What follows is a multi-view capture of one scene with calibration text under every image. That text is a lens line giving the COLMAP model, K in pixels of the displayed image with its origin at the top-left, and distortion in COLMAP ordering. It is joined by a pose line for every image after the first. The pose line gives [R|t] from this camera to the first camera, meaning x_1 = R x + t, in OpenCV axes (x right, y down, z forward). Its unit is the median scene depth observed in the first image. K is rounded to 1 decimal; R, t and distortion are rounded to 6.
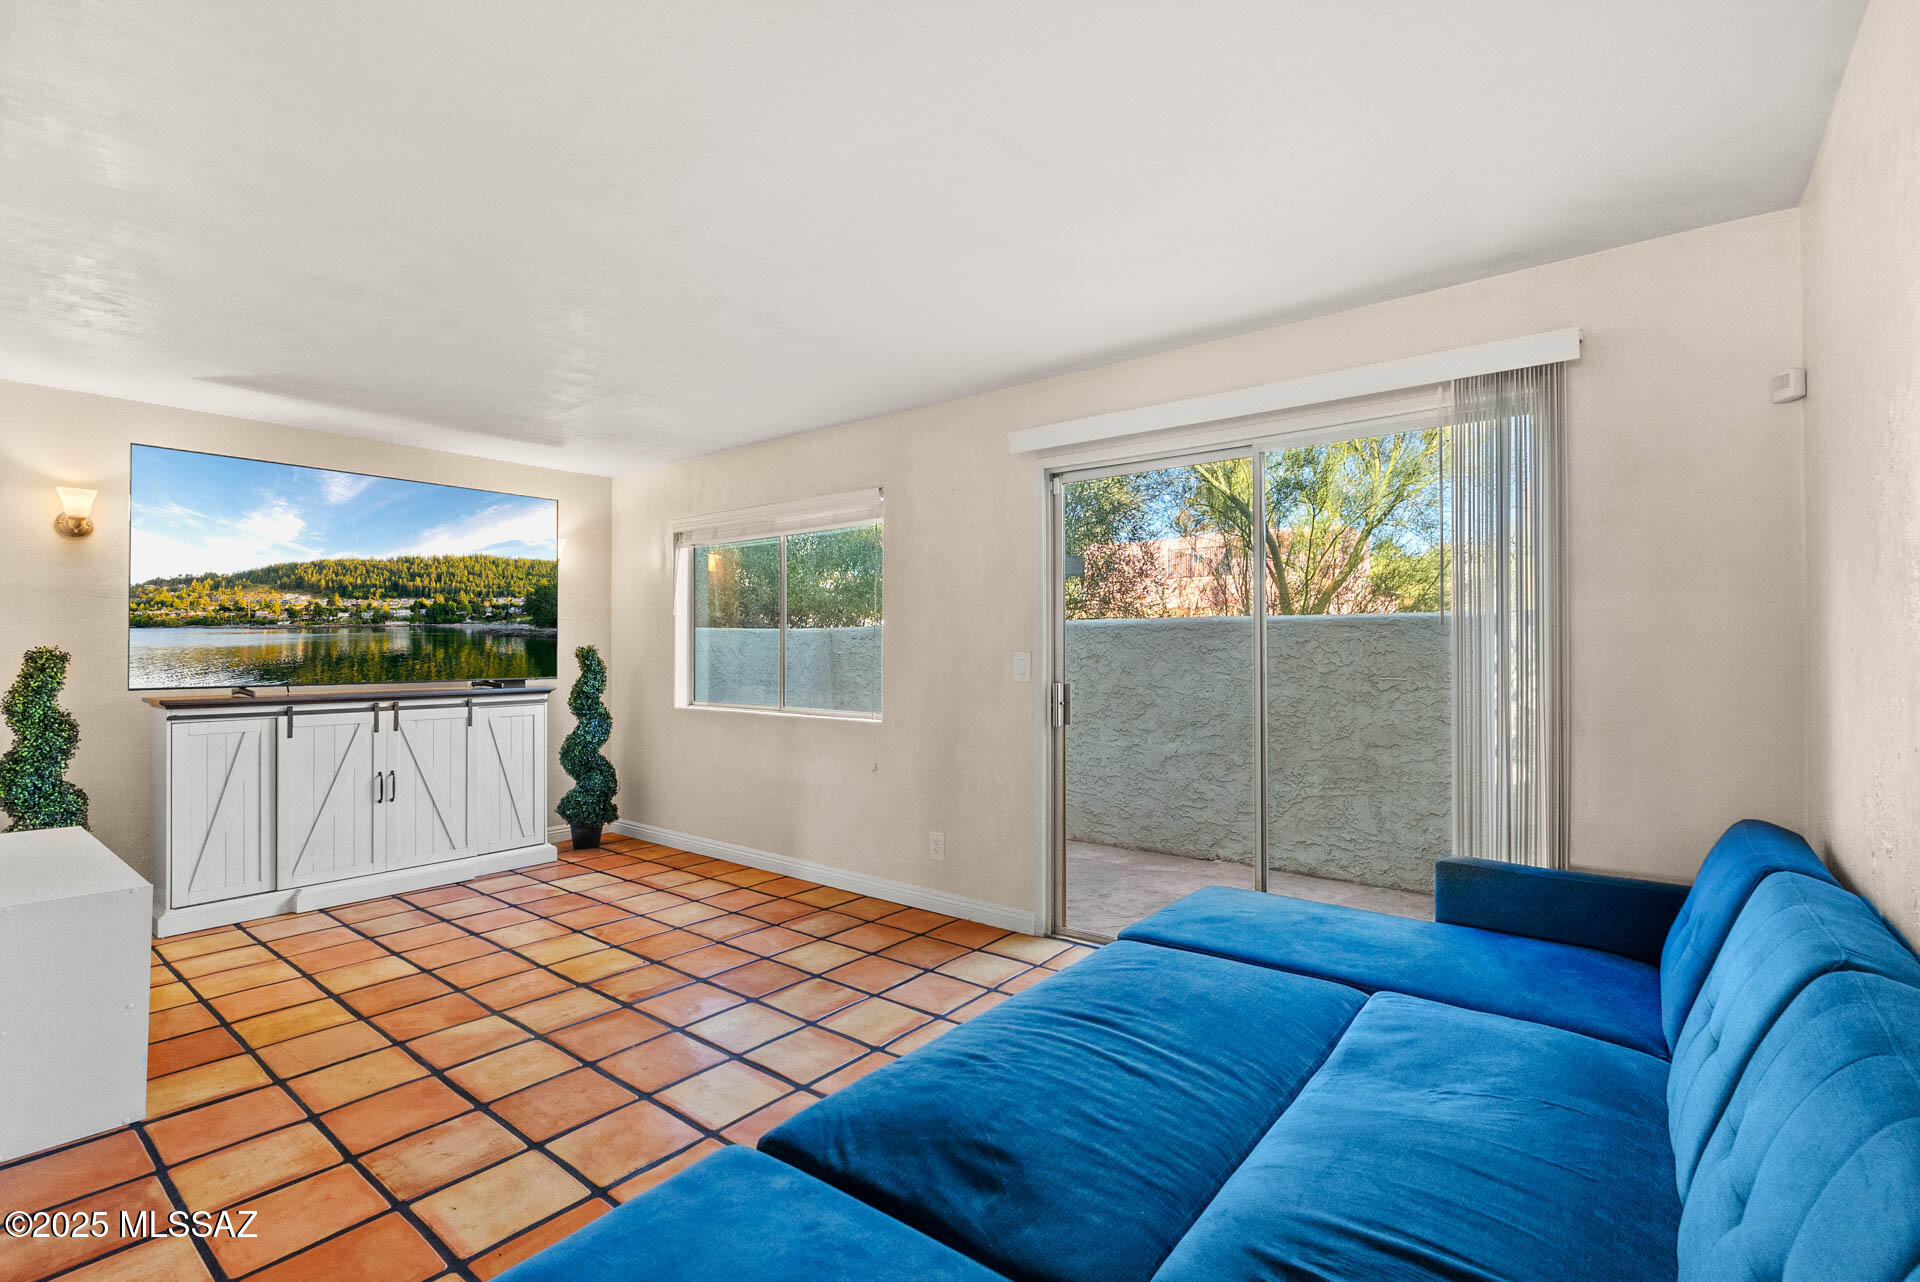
lens RADIAL K [[883.1, 0, 956.1], [0, 883.1, 639.7], [0, 0, 1]] dist [-0.003870, 0.000971]
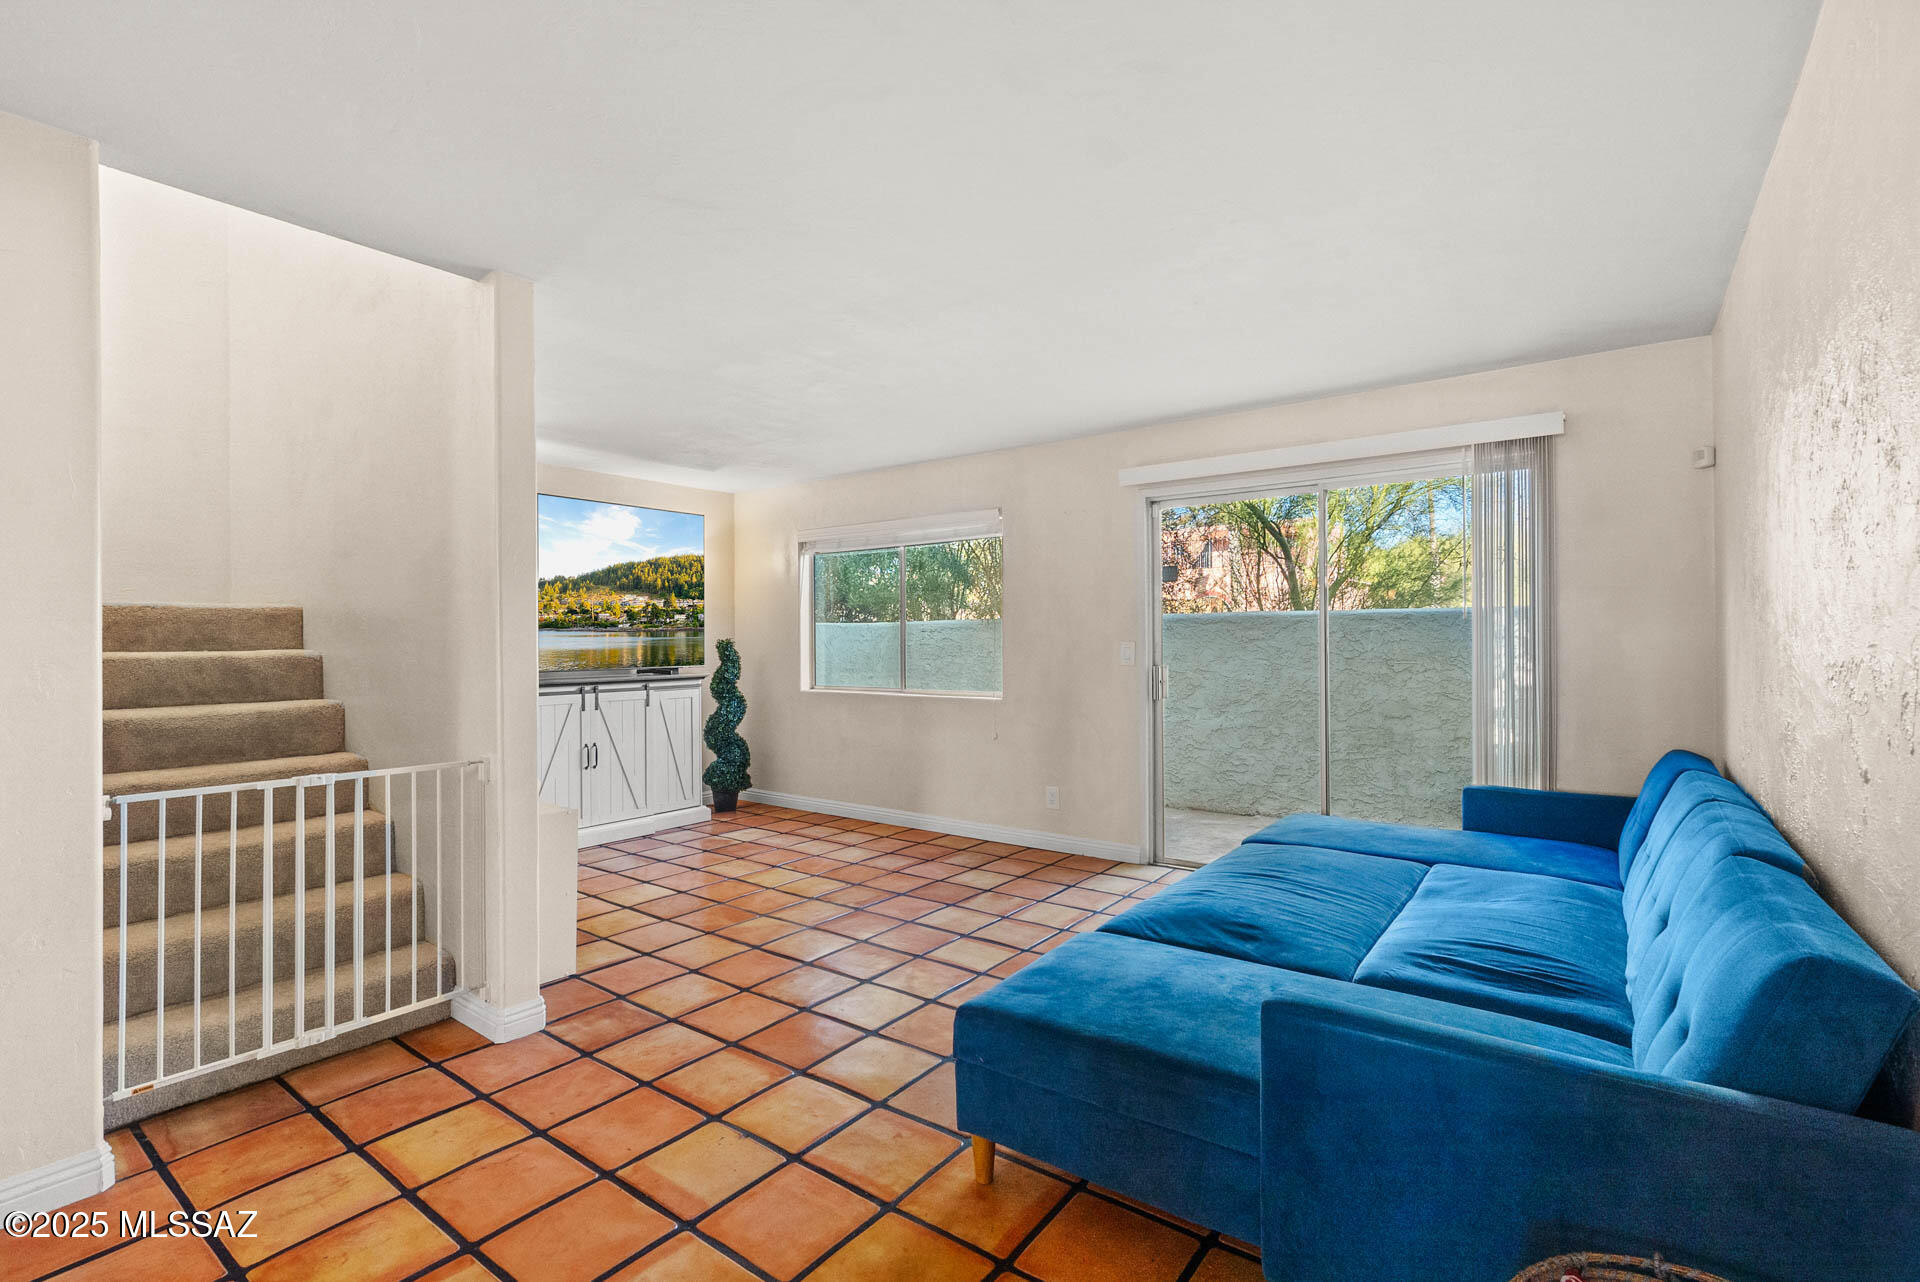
lens RADIAL K [[883.1, 0, 960.8], [0, 883.1, 639.2], [0, 0, 1]] dist [-0.003870, 0.000971]
pose [[0.999454, -0.005018, 0.032657, -0.219398], [0.004750, 0.999954, 0.008296, -0.001403], [-0.032698, -0.008136, 0.999432, -0.275508]]
